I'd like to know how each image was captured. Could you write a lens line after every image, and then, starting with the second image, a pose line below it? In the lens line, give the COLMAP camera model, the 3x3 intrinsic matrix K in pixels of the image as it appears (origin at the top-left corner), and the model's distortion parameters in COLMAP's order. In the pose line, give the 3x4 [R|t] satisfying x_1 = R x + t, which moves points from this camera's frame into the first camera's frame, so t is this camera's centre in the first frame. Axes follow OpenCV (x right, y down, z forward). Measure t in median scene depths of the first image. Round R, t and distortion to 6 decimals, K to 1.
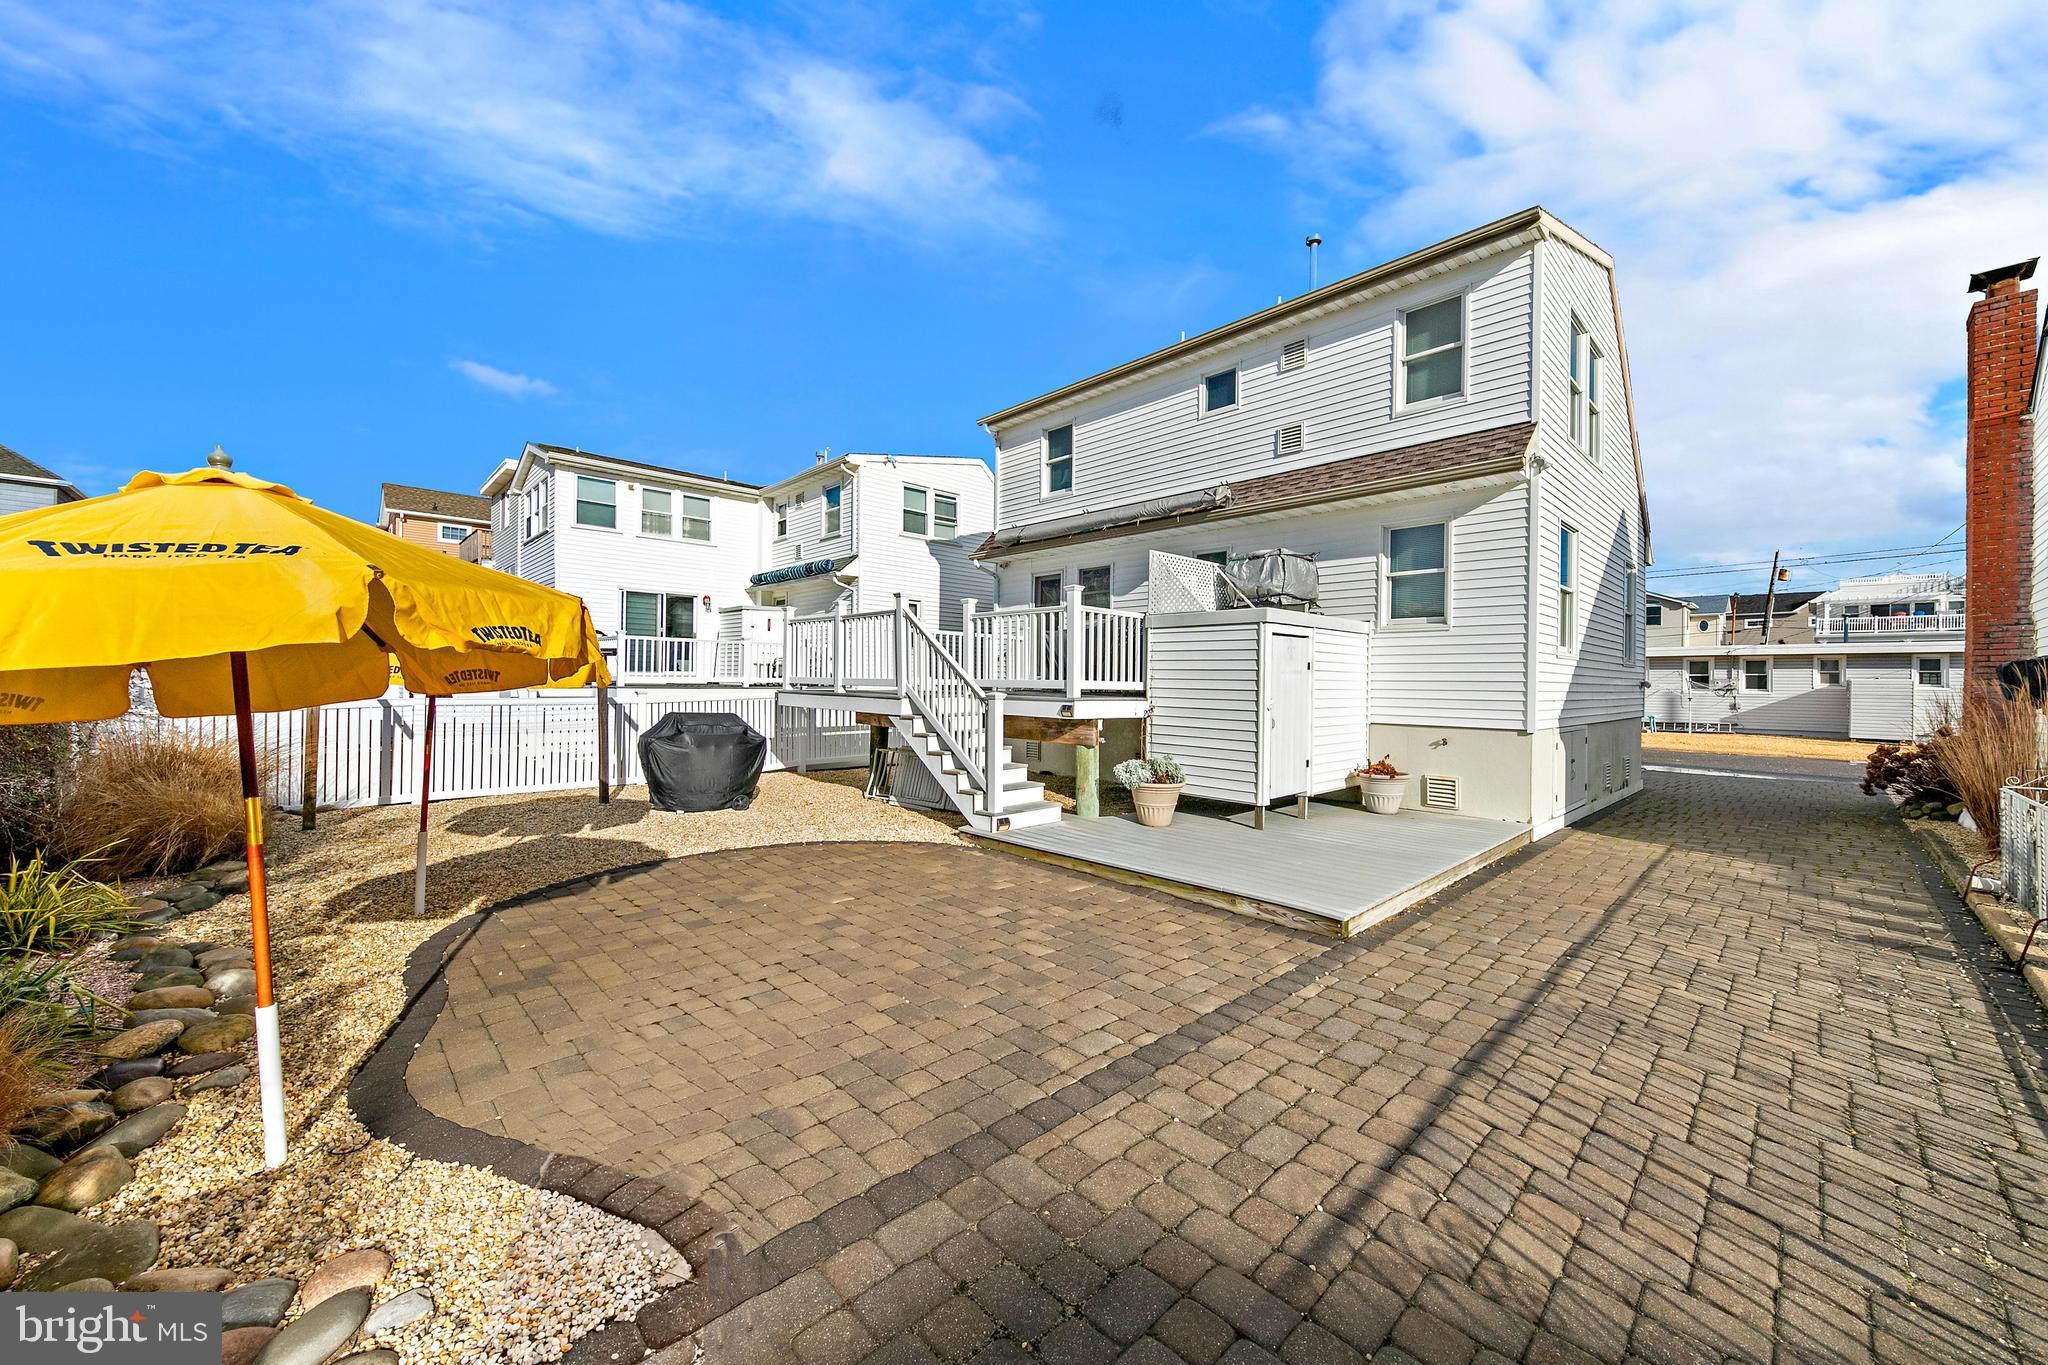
lens RADIAL K [[737.2, 0, 1024.0], [0, 737.2, 682.5], [0, 0, 1]] dist [-0.002415, -0.000417]
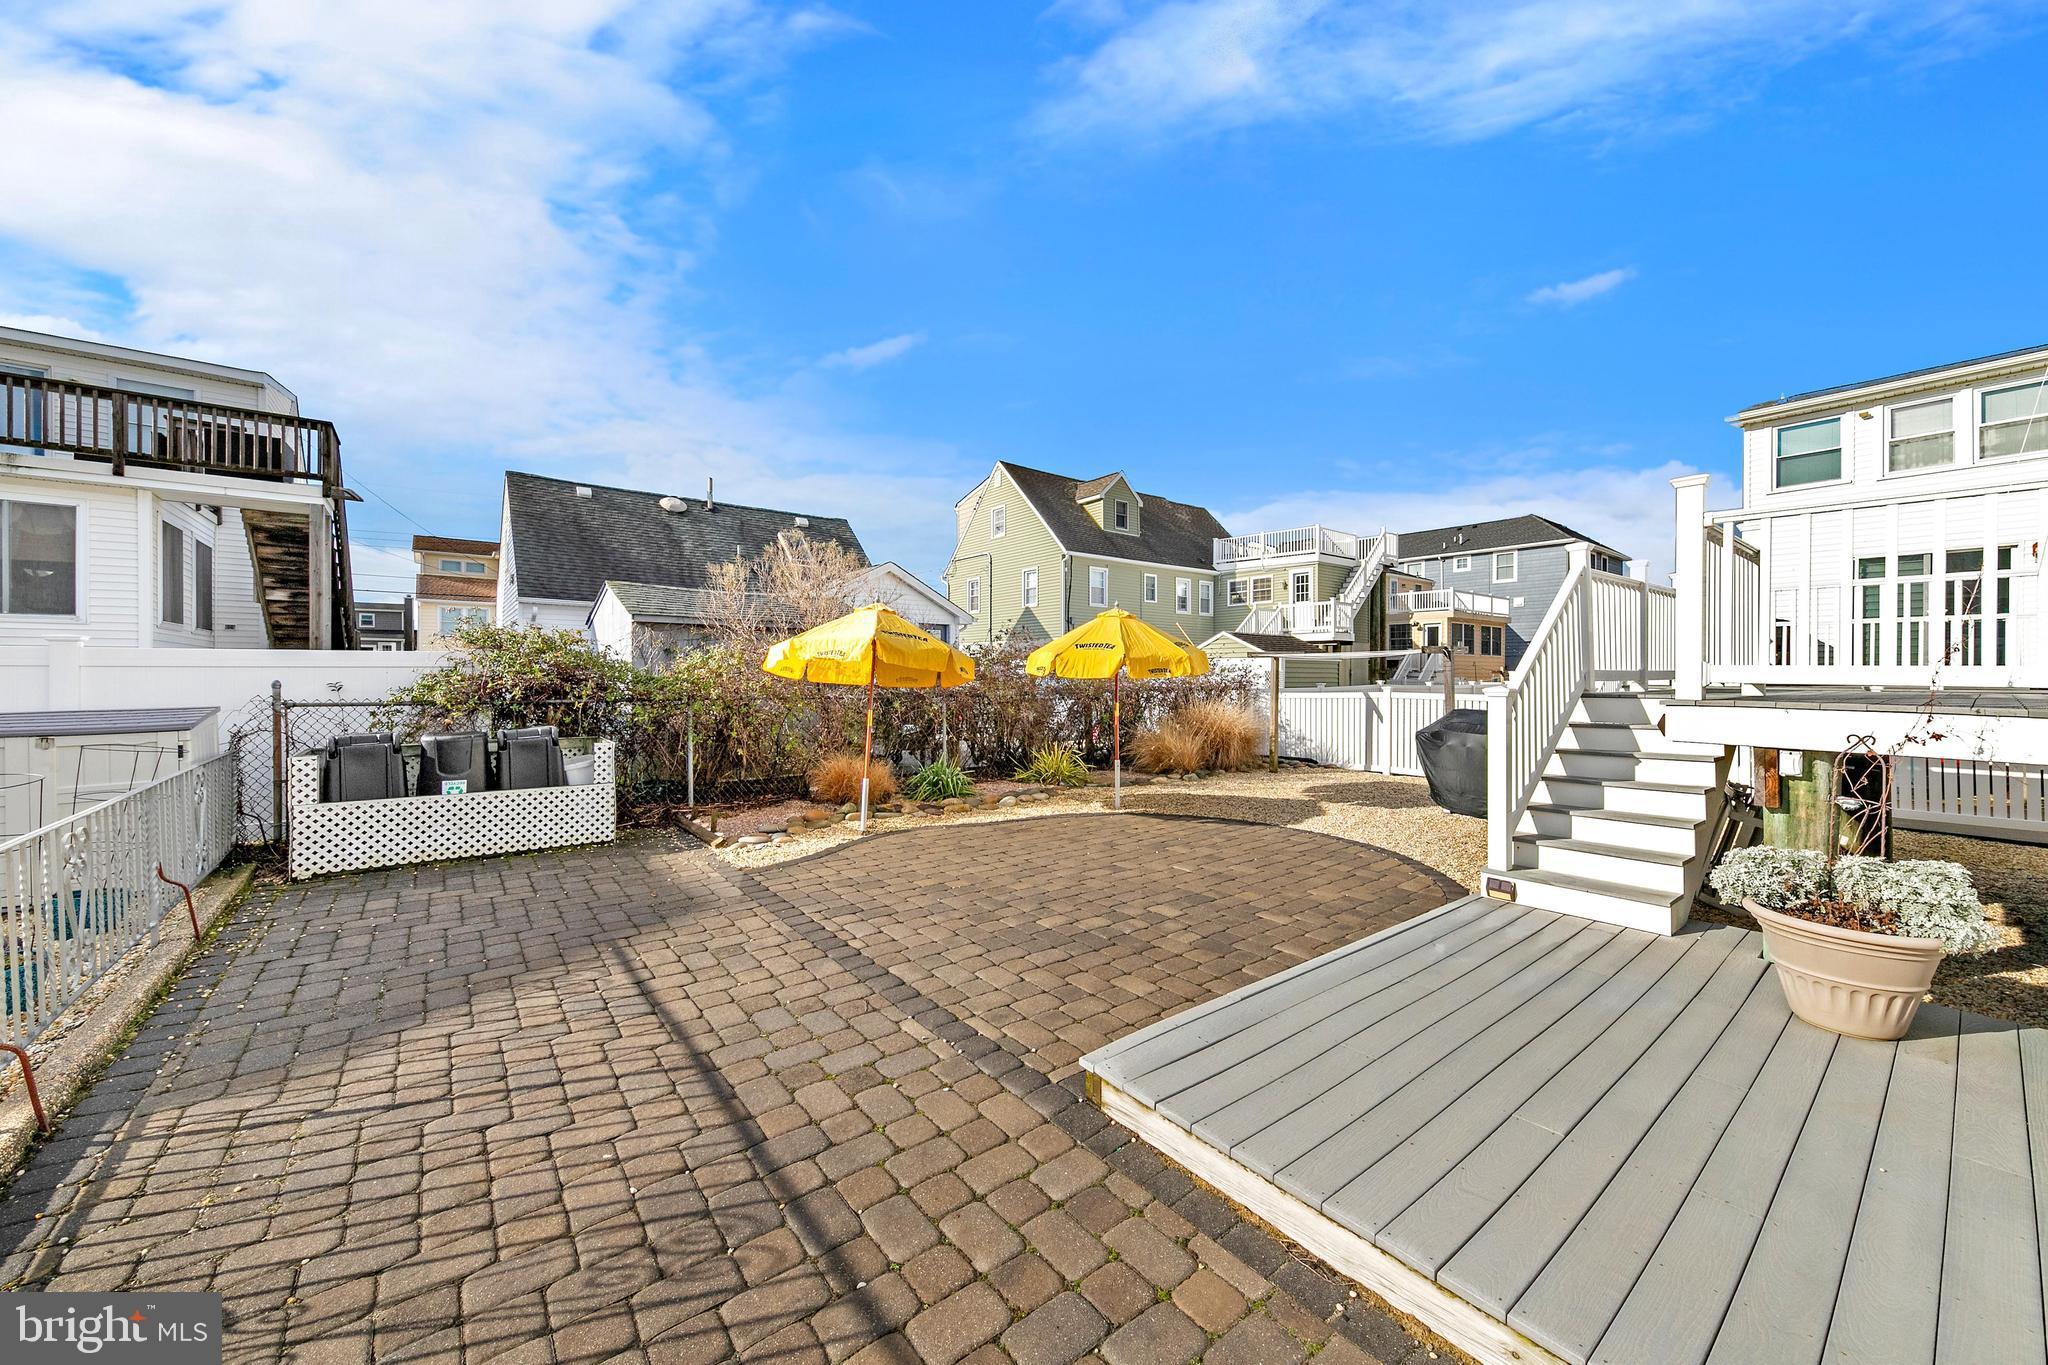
lens RADIAL K [[720.6, 0, 1030.7], [0, 720.6, 659.8], [0, 0, 1]] dist [-0.000152, 0.000245]
pose [[-0.060774, -0.031751, -0.997646, 1.437259], [-0.005510, 0.999489, -0.031474, 0.026388], [0.998136, 0.003584, -0.060918, 1.396767]]
